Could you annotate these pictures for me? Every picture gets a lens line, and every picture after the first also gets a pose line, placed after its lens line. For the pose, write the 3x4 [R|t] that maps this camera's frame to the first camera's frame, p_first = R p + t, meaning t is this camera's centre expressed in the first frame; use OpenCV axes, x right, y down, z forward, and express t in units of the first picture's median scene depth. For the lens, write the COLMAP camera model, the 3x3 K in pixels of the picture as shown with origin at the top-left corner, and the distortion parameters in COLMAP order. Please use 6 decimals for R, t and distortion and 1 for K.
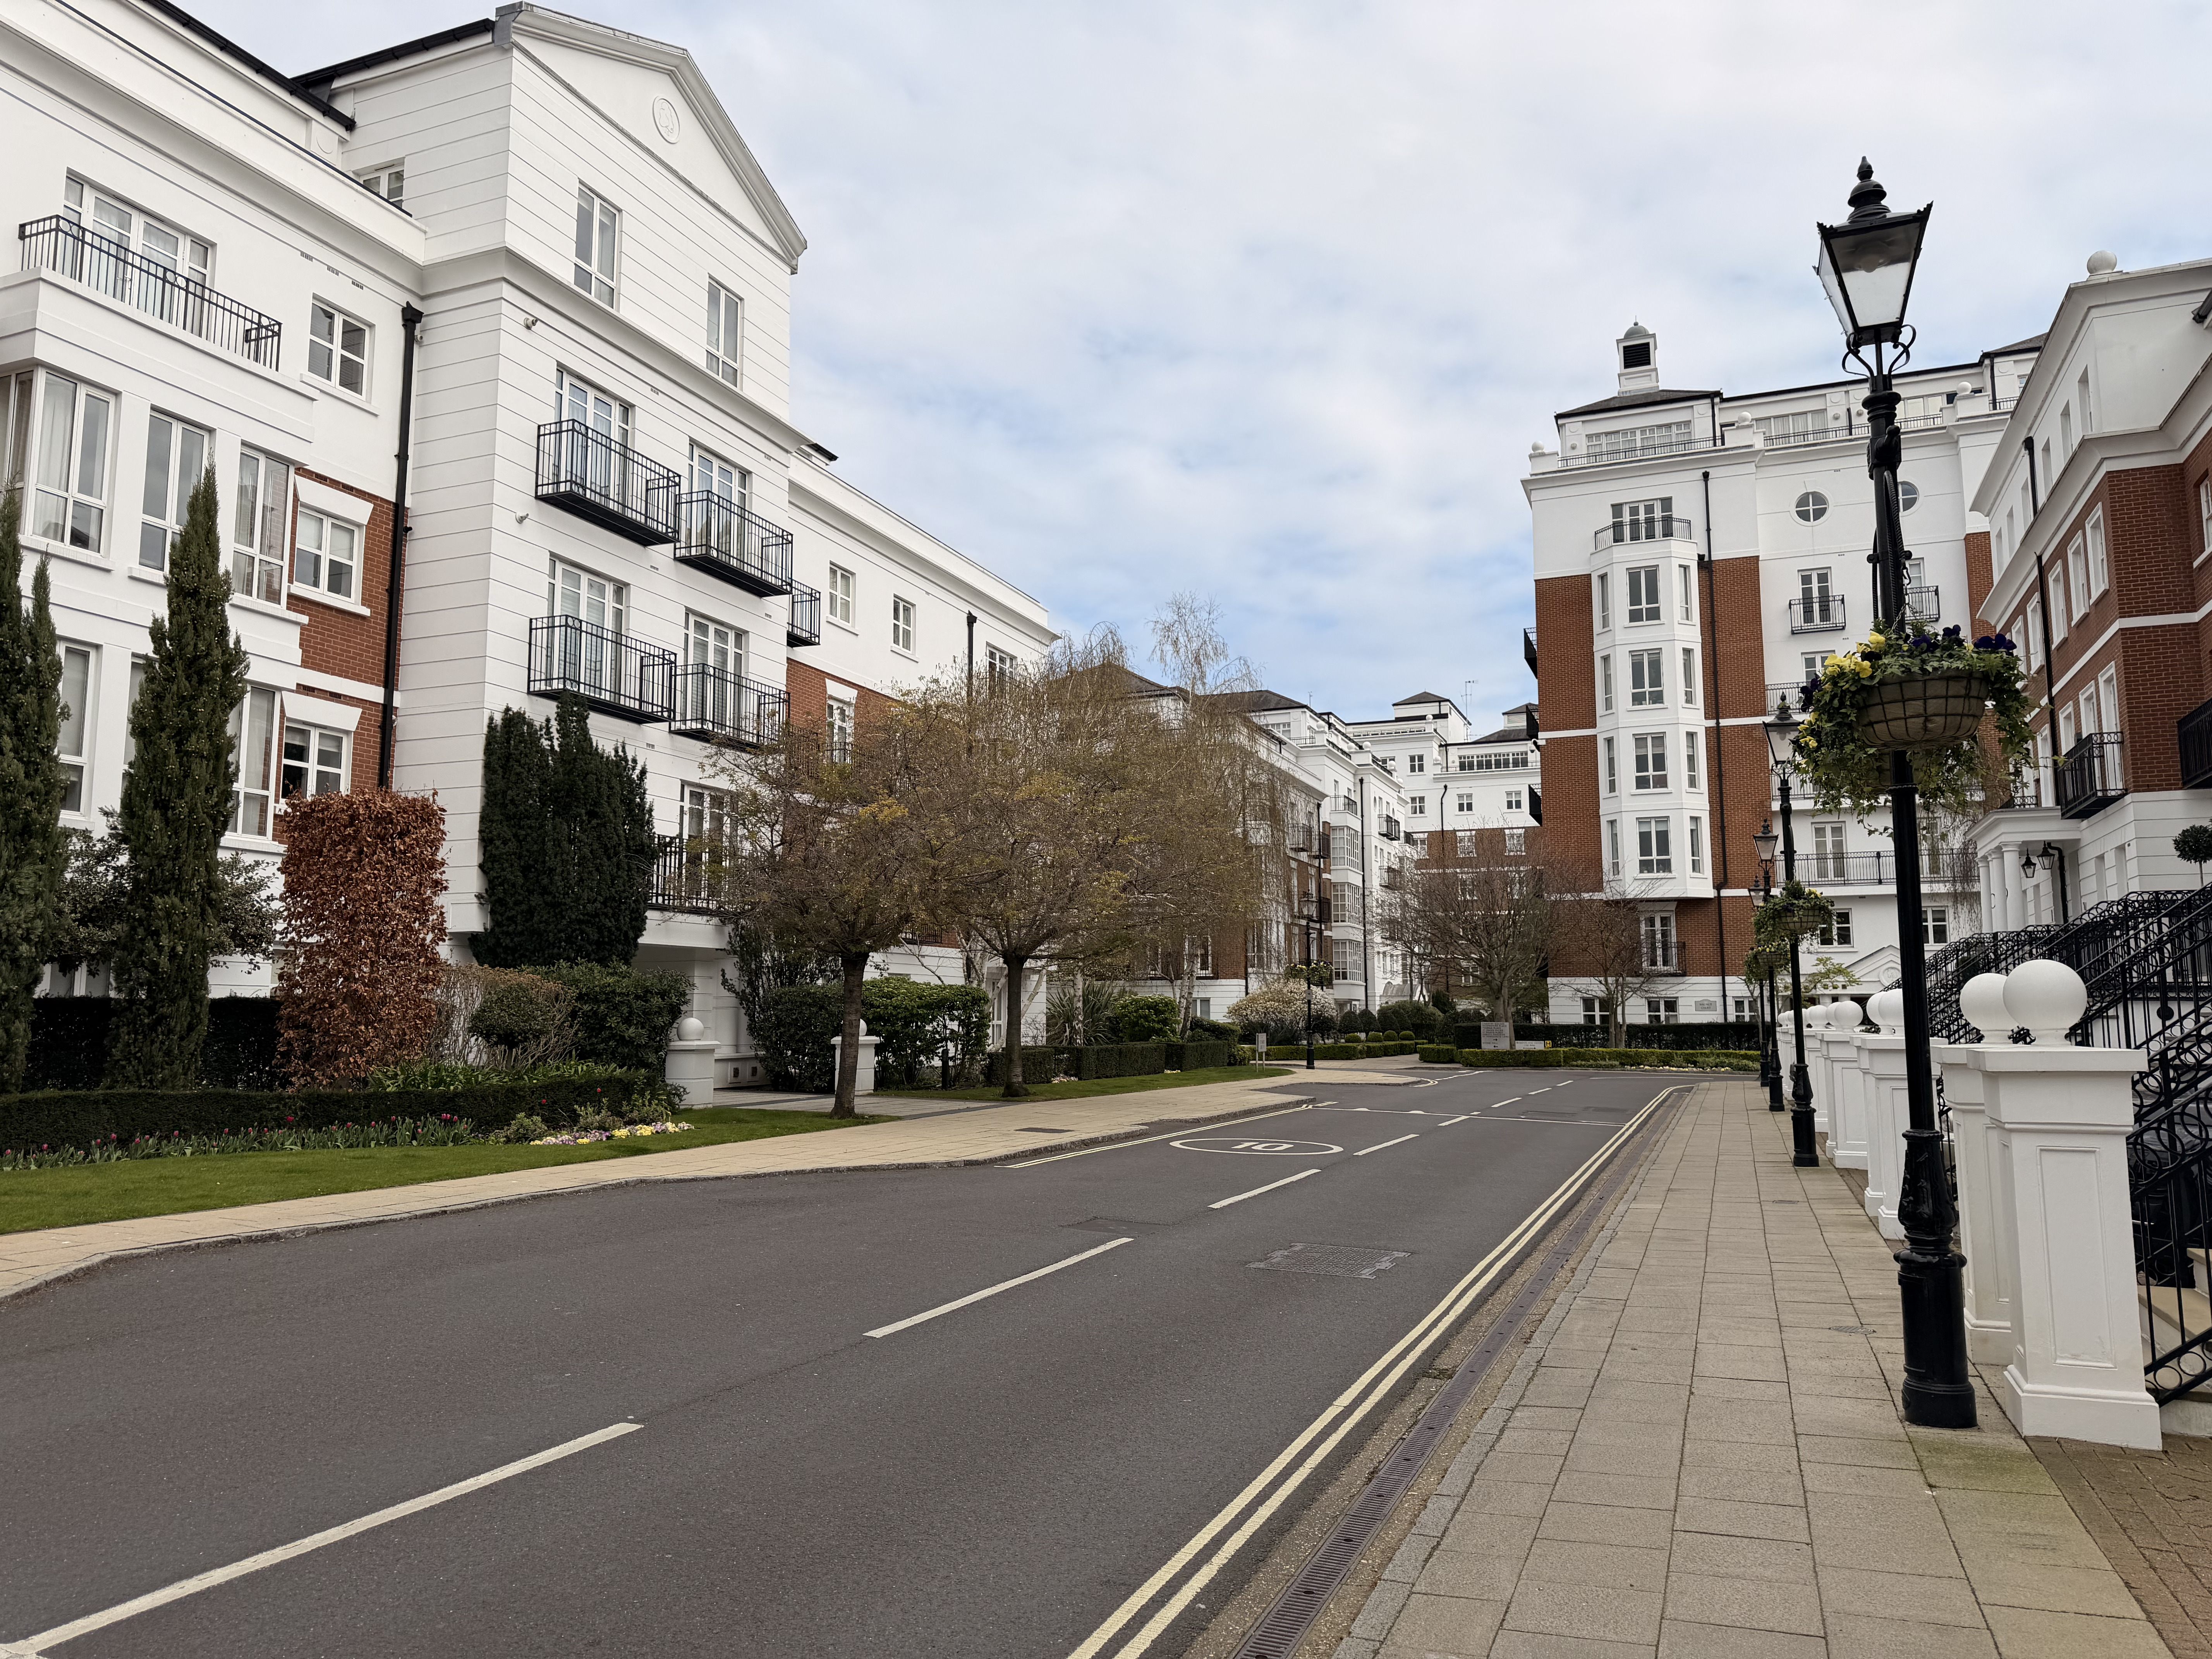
lens RADIAL K [[1549.2, 0, 1102.0], [0, 1549.2, 821.7], [0, 0, 1]] dist [-0.003687, -0.001424]
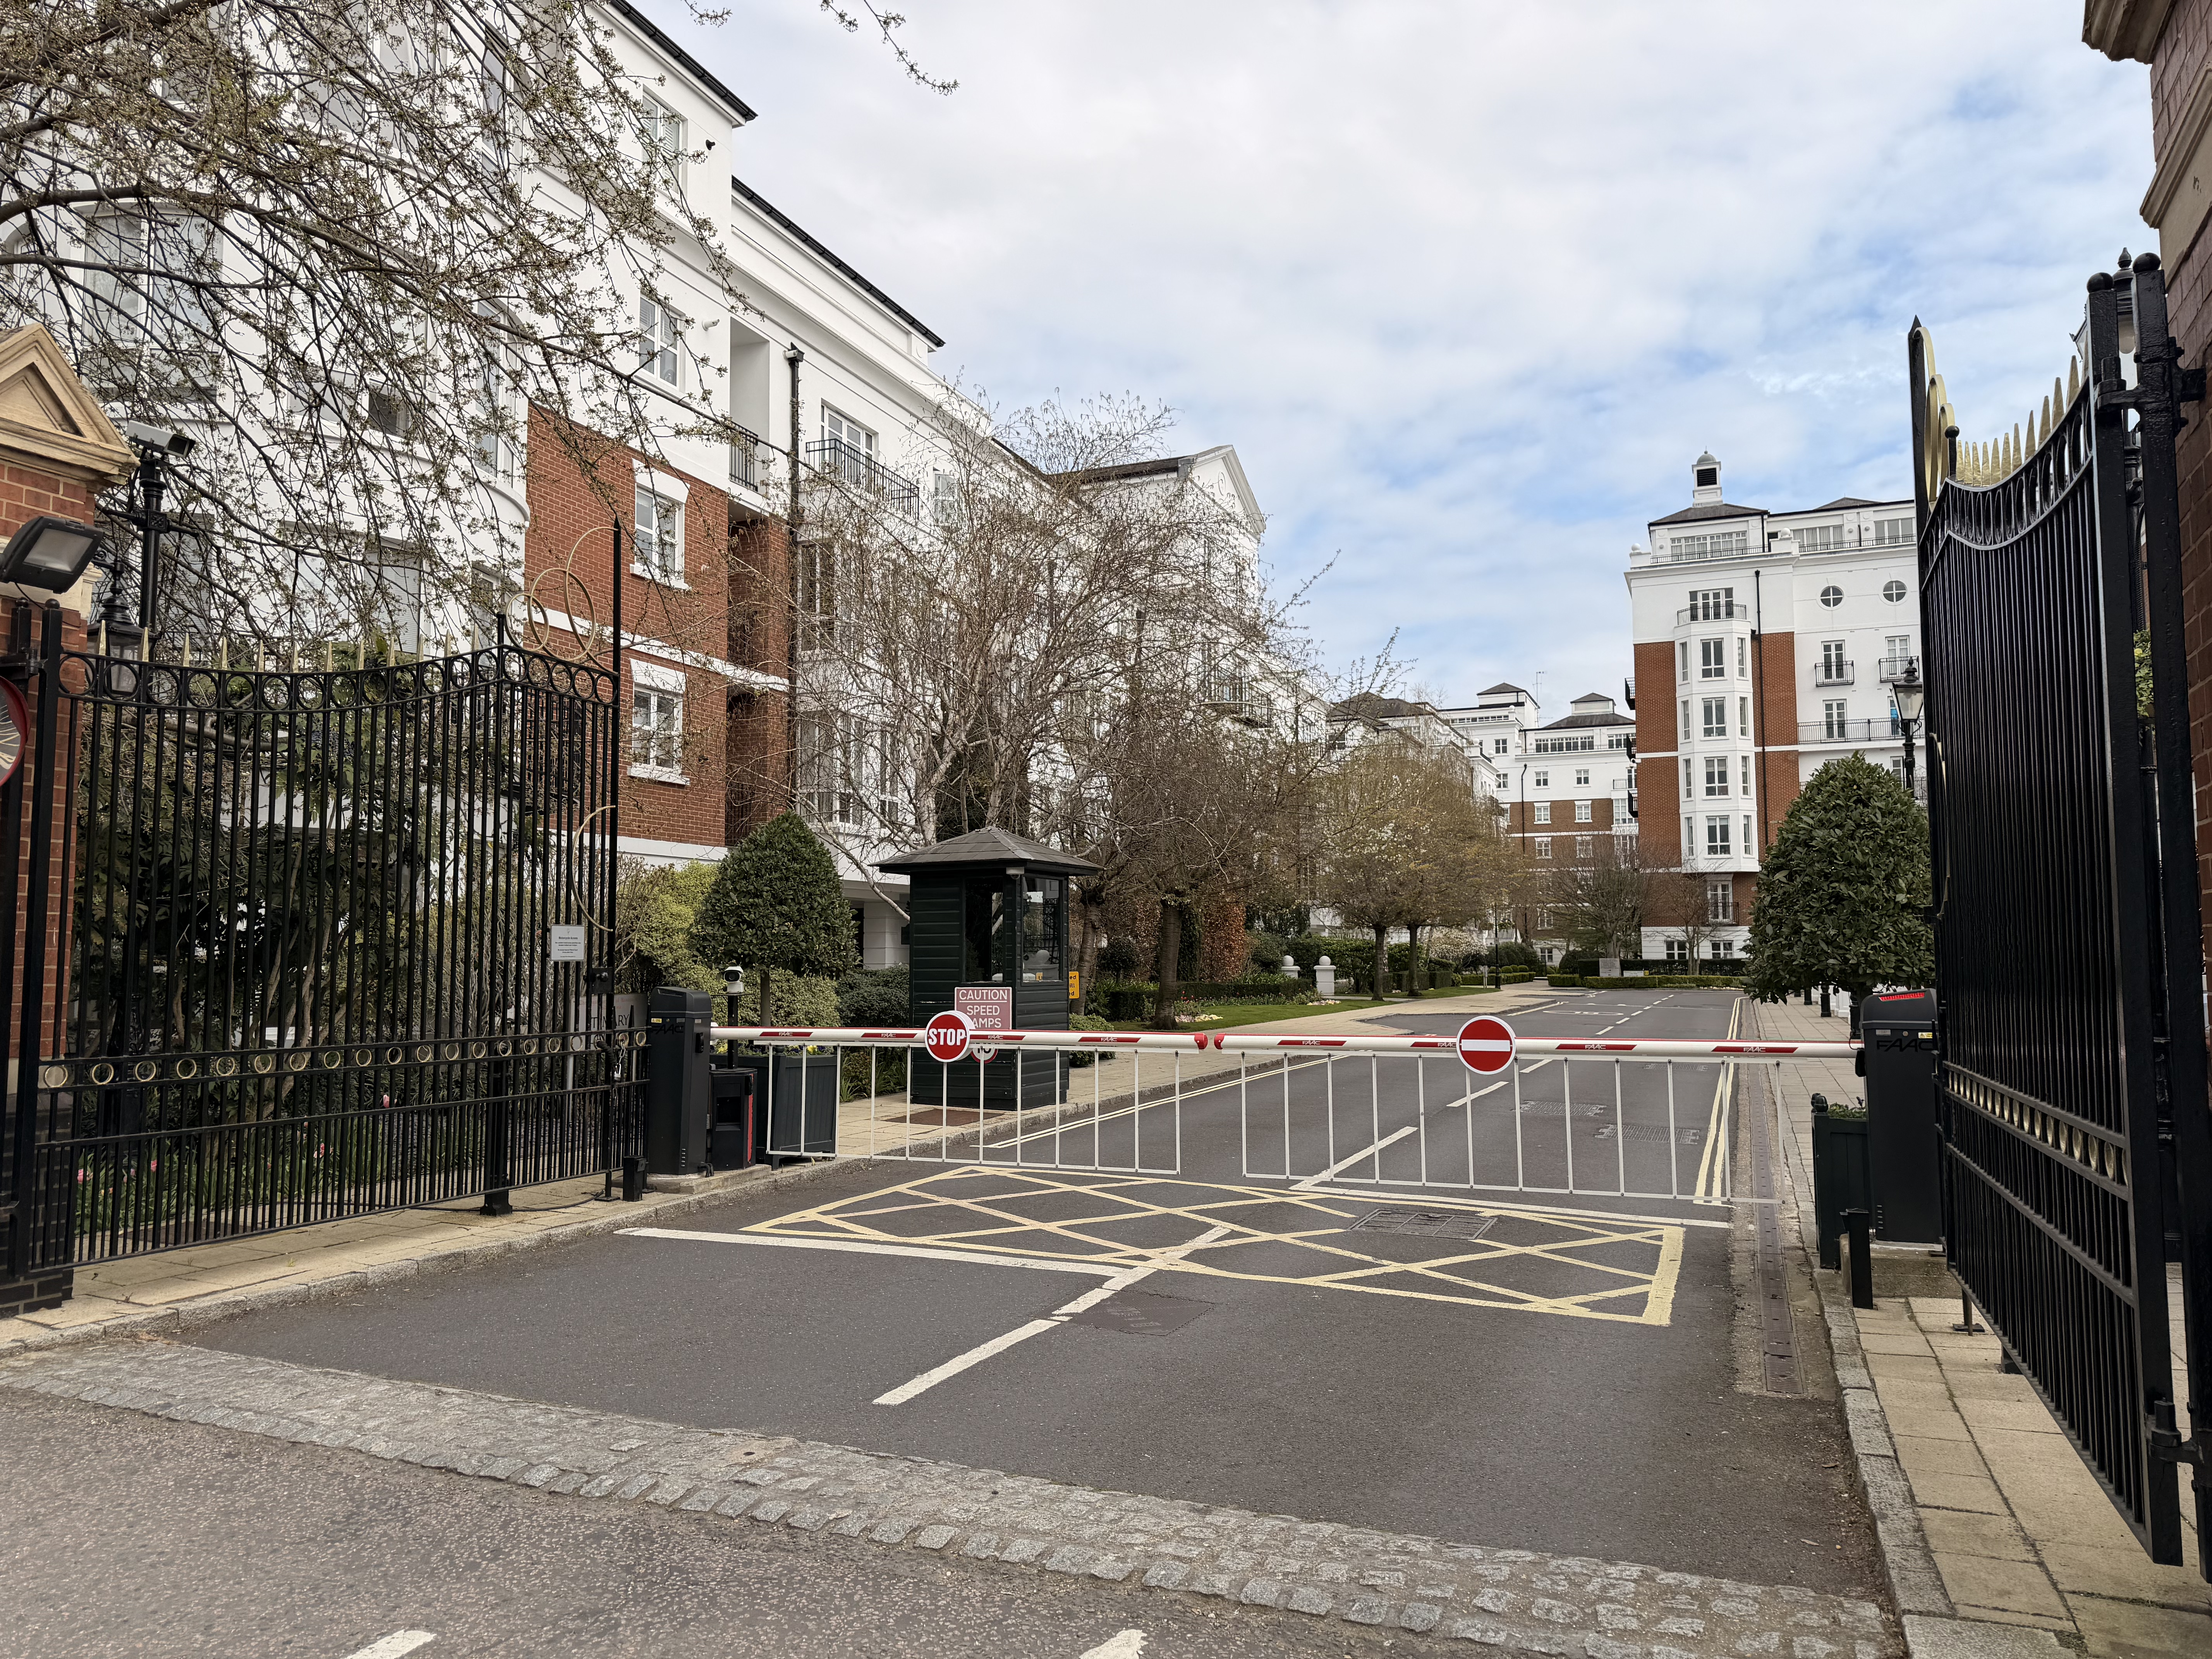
lens RADIAL K [[1549.2, 0, 1112.7], [0, 1549.2, 826.4], [0, 0, 1]] dist [-0.003687, -0.001424]
pose [[0.999990, -0.003766, -0.002557, -0.197753], [0.003868, 0.999146, 0.041133, -0.053122], [0.002399, -0.041142, 0.999150, -0.428021]]
